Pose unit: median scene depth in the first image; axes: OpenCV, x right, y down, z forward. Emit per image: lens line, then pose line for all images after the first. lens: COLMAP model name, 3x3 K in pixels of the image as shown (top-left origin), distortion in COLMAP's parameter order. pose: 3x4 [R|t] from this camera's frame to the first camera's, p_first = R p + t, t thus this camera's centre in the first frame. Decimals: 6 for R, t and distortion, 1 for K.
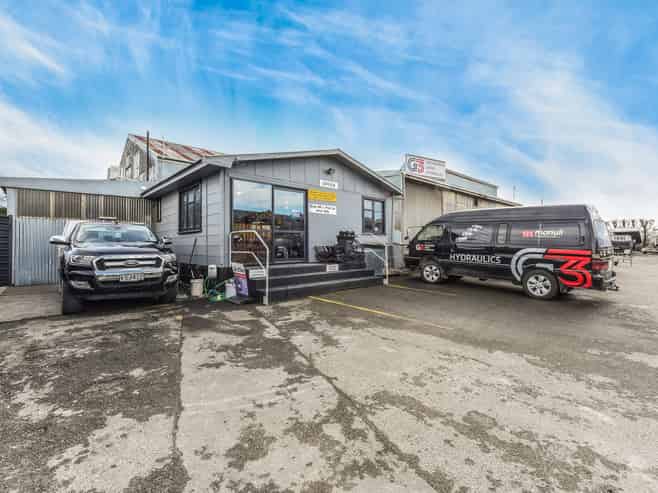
lens RADIAL K [[270.4, 0, 327.9], [0, 270.4, 249.9], [0, 0, 1]] dist [0.000370, -0.000069]
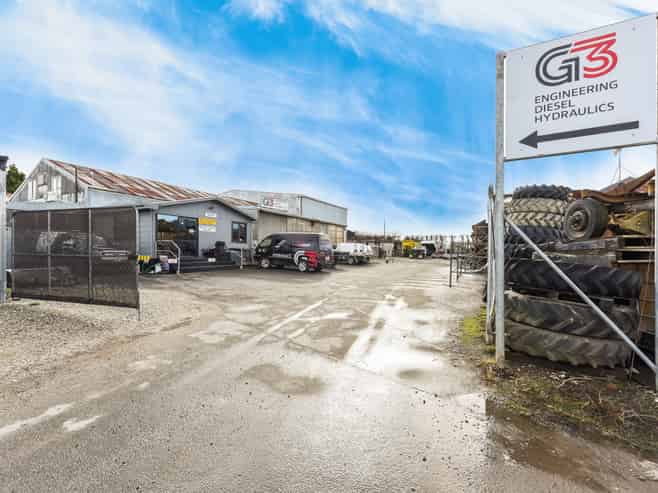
lens RADIAL K [[270.4, 0, 327.9], [0, 270.4, 249.9], [0, 0, 1]] dist [0.000370, -0.000069]
pose [[0.921942, 0.018201, 0.386901, 0.029598], [-0.011970, 0.999757, -0.018508, 0.018307], [-0.387144, 0.012432, 0.921936, -1.039597]]
